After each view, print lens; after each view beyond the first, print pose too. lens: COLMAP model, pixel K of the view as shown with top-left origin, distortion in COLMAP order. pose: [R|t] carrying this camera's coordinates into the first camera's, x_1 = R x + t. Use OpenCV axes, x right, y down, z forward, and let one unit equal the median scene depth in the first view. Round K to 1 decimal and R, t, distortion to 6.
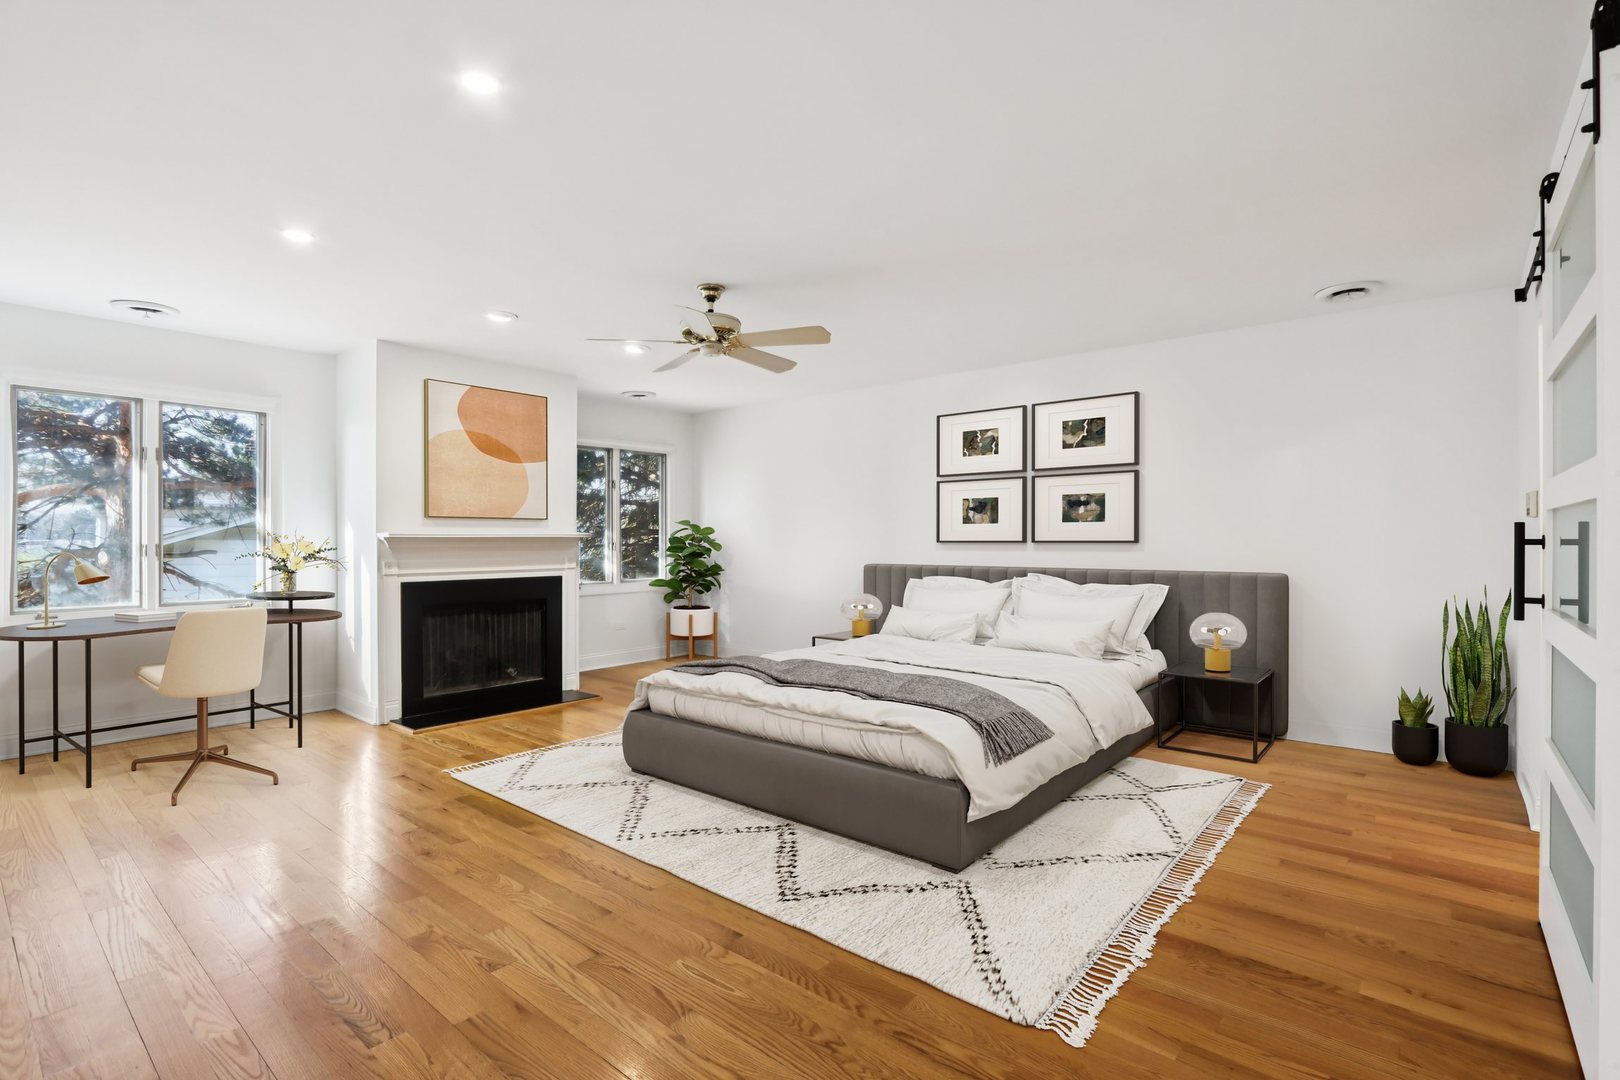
lens RADIAL K [[759.9, 0, 813.2], [0, 759.9, 535.5], [0, 0, 1]] dist [-0.001283, -0.000060]
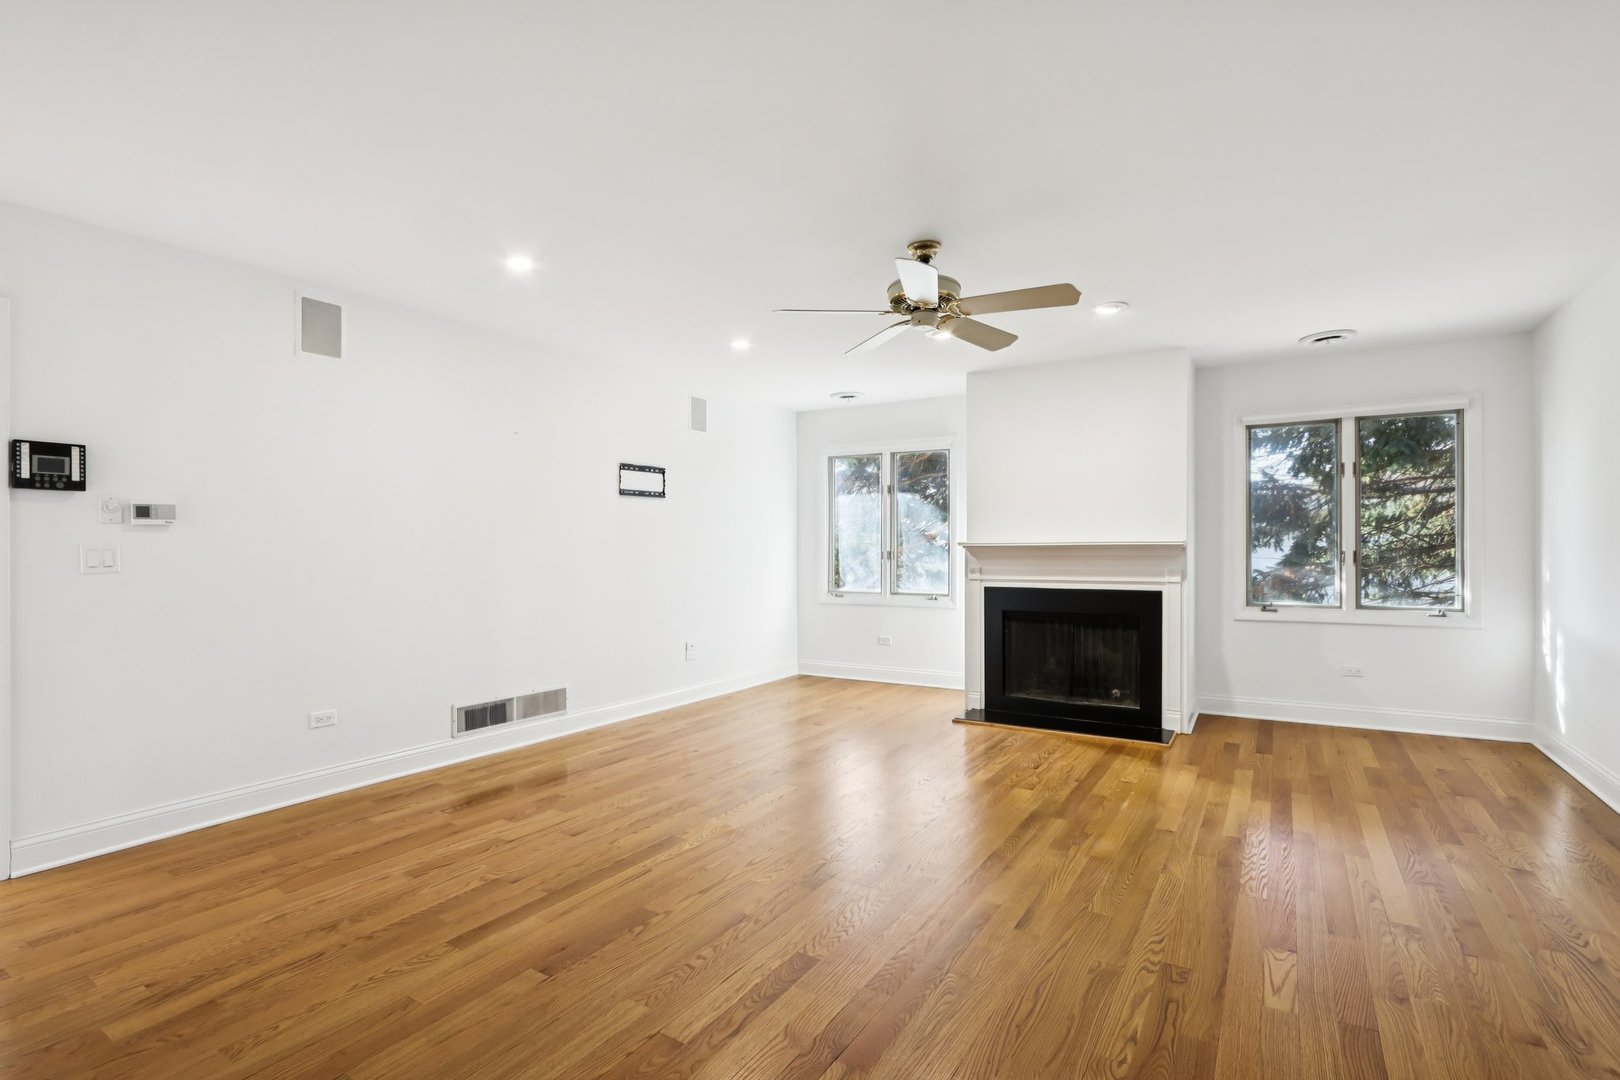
lens RADIAL K [[759.9, 0, 813.2], [0, 759.9, 535.5], [0, 0, 1]] dist [-0.001283, -0.000060]
pose [[0.128871, -0.017334, -0.991510, 0.521082], [0.012237, 0.999799, -0.015888, 0.000813], [0.991586, -0.010085, 0.129057, 0.589679]]
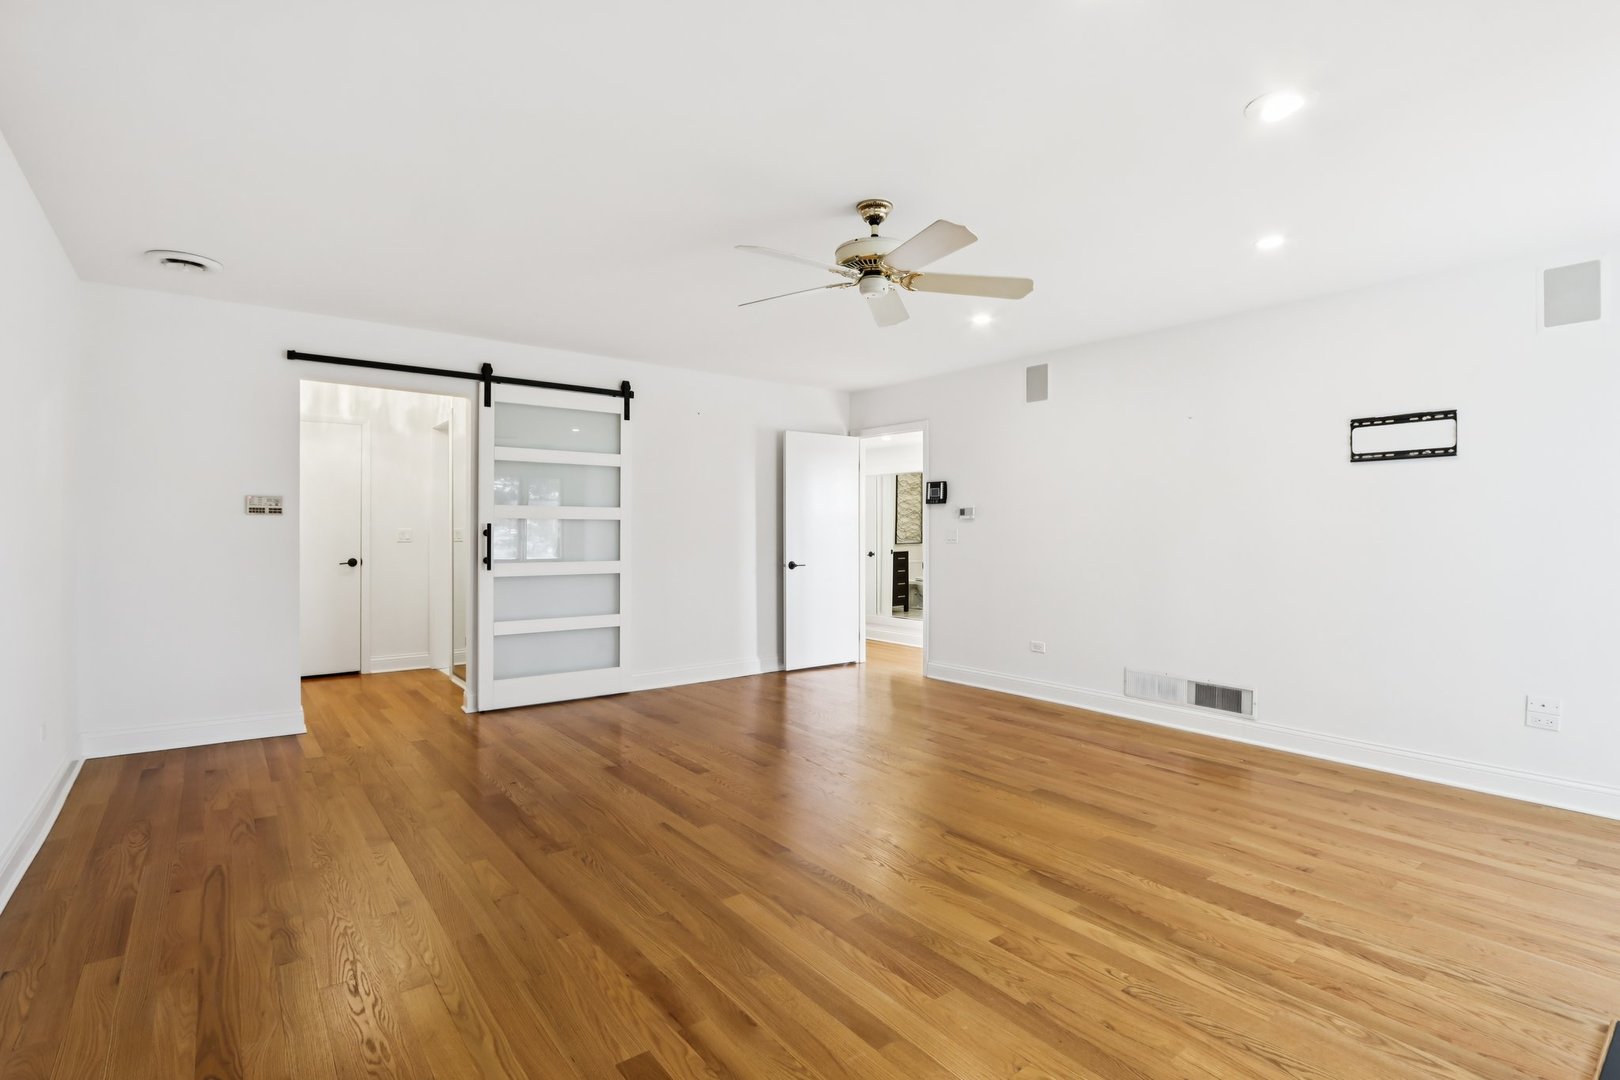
lens RADIAL K [[759.9, 0, 813.2], [0, 759.9, 535.5], [0, 0, 1]] dist [-0.001283, -0.000060]
pose [[-0.977789, -0.001702, 0.209583, -0.172736], [-0.001242, 0.999997, 0.002328, -0.000653], [-0.209587, 0.002016, -0.977788, 1.344304]]
